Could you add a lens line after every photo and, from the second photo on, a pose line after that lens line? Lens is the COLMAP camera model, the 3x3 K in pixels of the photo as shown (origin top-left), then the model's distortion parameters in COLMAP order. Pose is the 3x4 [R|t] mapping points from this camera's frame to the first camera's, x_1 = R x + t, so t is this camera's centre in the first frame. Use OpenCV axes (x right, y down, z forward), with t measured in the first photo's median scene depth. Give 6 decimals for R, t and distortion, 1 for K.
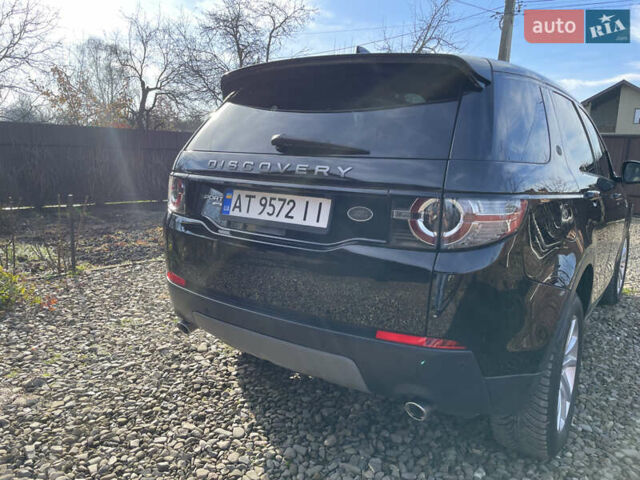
lens RADIAL K [[485.4, 0, 322.8], [0, 485.4, 240.7], [0, 0, 1]] dist [0.084812, -0.107778]
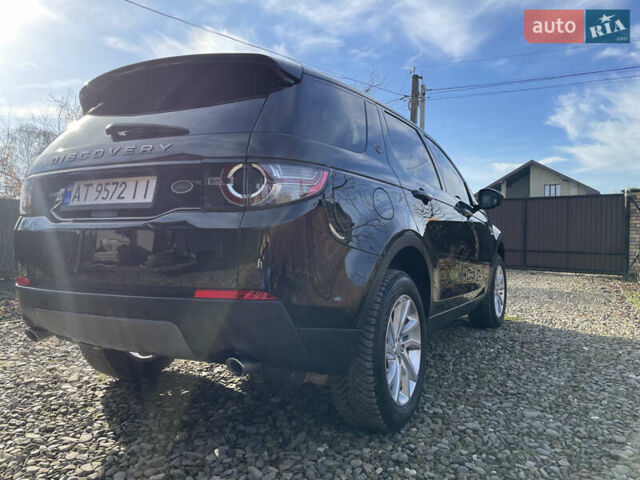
lens RADIAL K [[485.4, 0, 322.8], [0, 485.4, 240.7], [0, 0, 1]] dist [0.084812, -0.107778]
pose [[0.992297, -0.031050, 0.119926, 0.192610], [0.049951, 0.986178, -0.157979, 0.190955], [-0.113363, 0.162752, 0.980133, -0.067040]]
